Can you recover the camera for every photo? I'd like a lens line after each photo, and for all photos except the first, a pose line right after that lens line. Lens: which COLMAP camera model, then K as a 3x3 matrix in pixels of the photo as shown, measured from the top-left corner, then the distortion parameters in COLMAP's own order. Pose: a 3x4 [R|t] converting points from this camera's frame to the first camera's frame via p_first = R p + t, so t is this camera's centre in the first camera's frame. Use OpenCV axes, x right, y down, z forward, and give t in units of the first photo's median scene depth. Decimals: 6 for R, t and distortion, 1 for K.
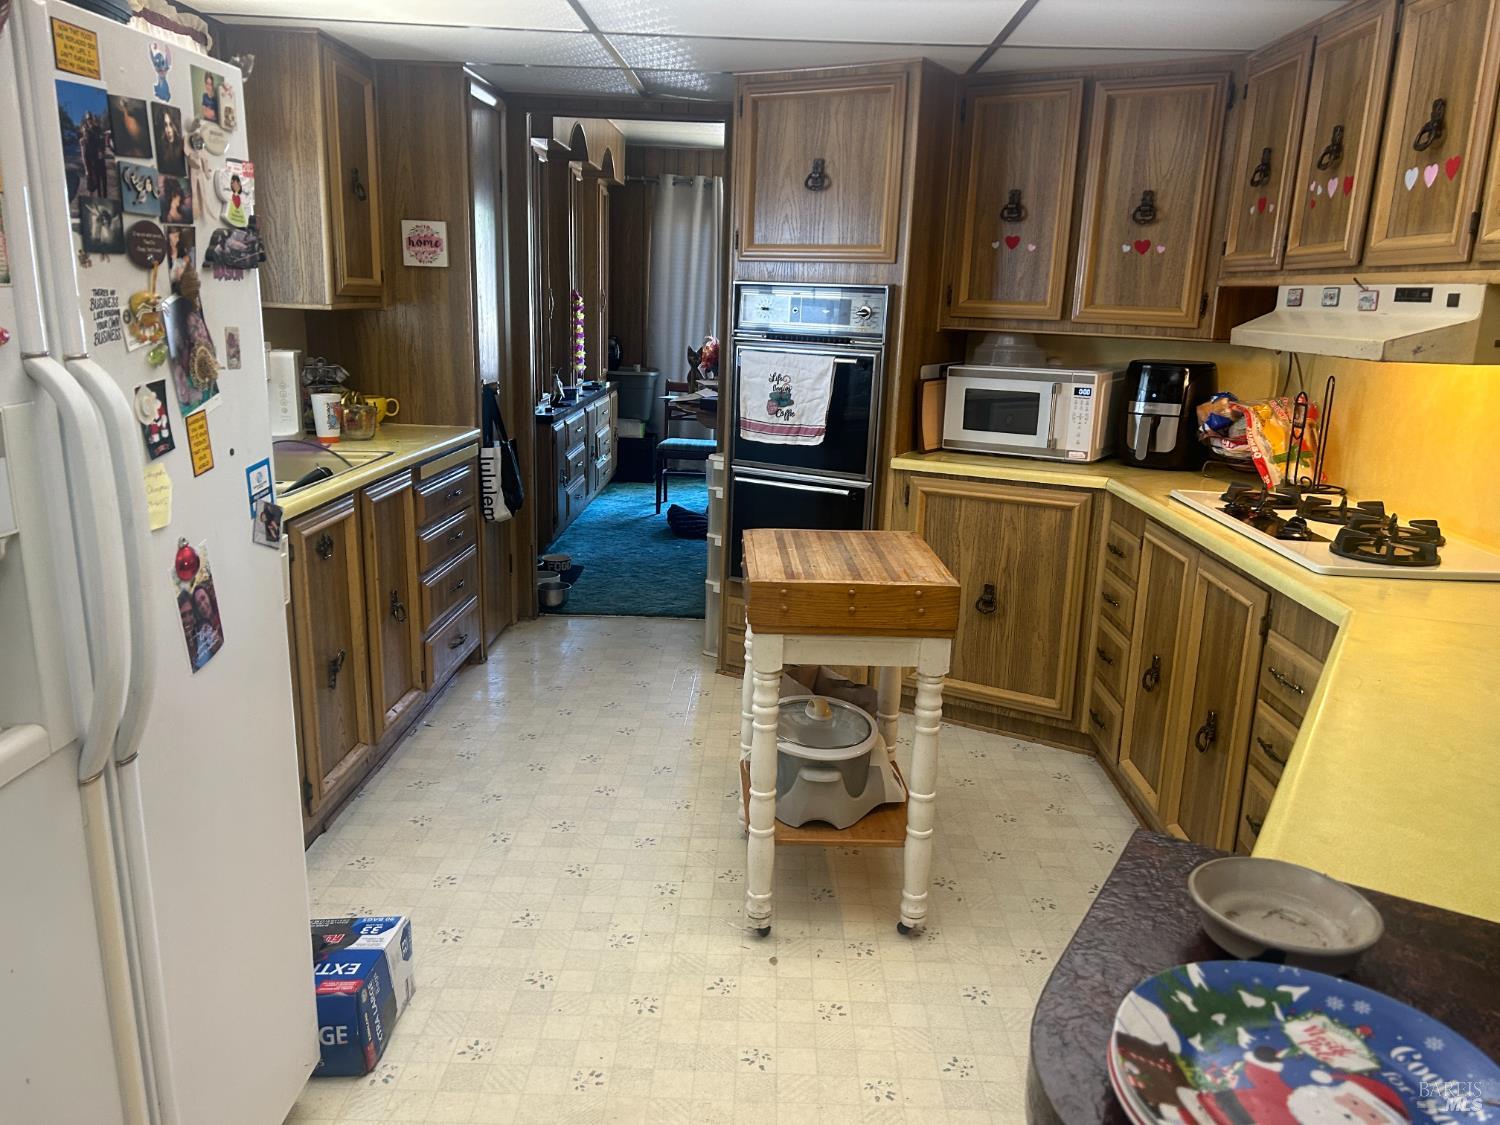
lens RADIAL K [[1116.7, 0, 757.1], [0, 1116.7, 562.0], [0, 0, 1]] dist [0.009839, -0.003048]
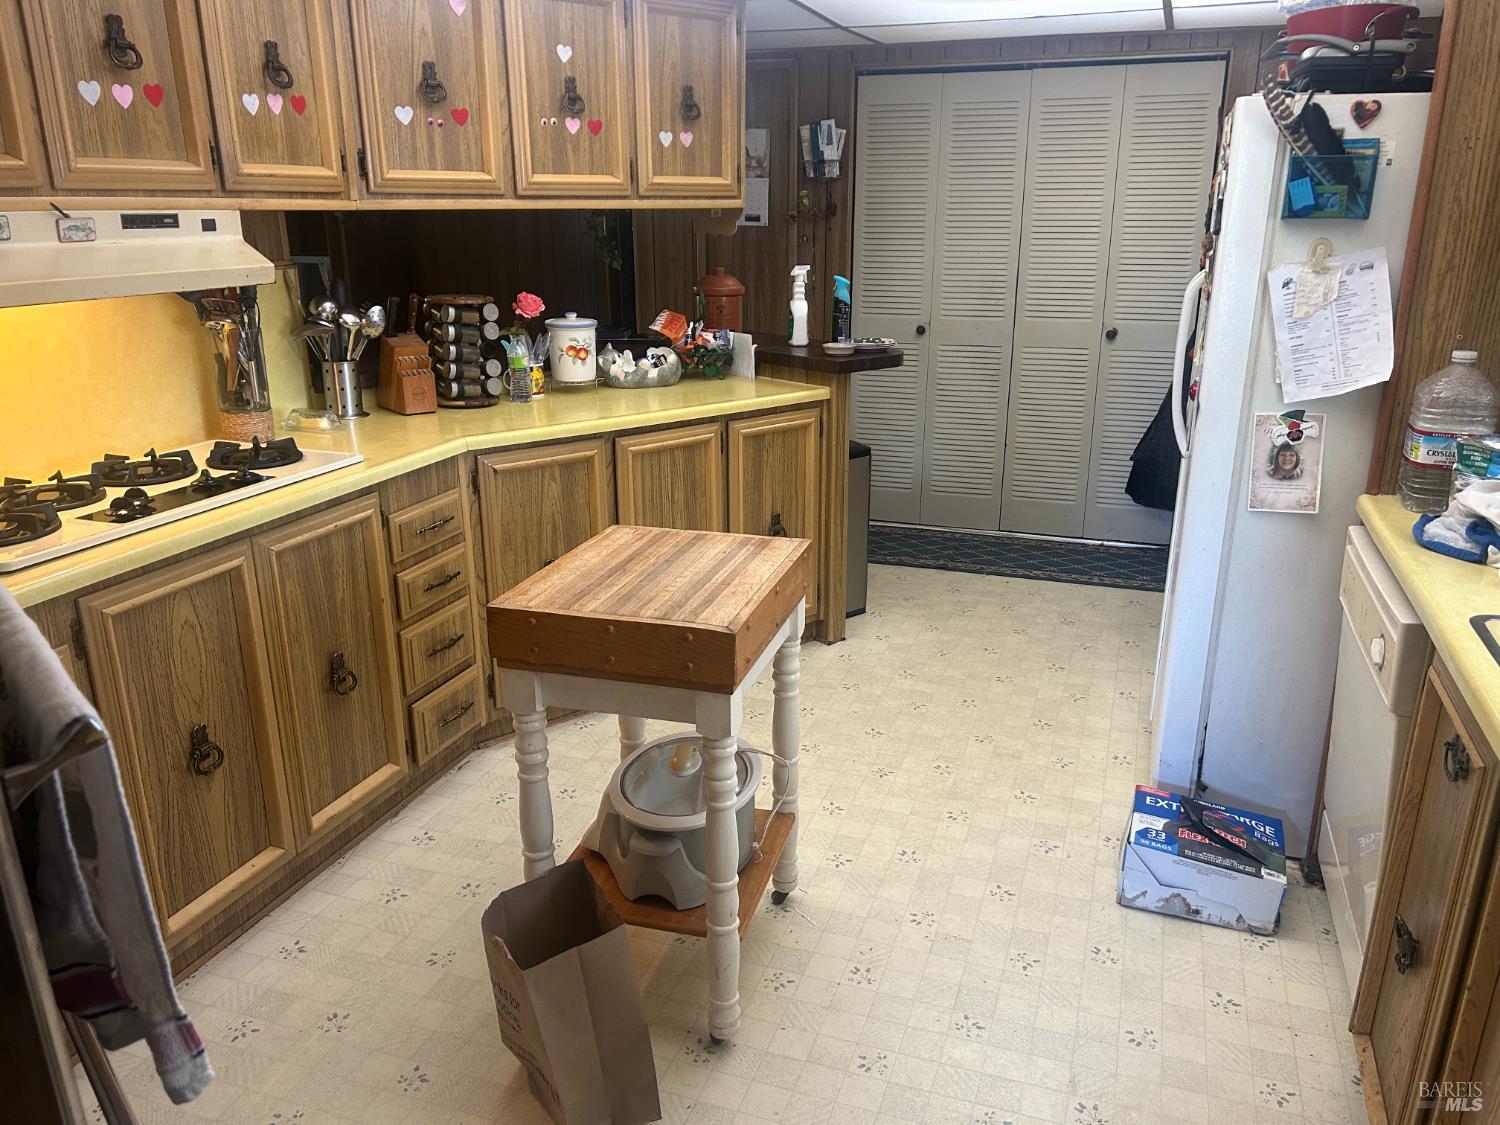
lens RADIAL K [[1116.7, 0, 759.4], [0, 1116.7, 568.8], [0, 0, 1]] dist [0.009839, -0.003048]
pose [[-0.948321, -0.126596, 0.290965, -0.243094], [0.047600, 0.849835, 0.524896, -0.464222], [-0.313722, 0.511619, -0.799890, 1.753848]]
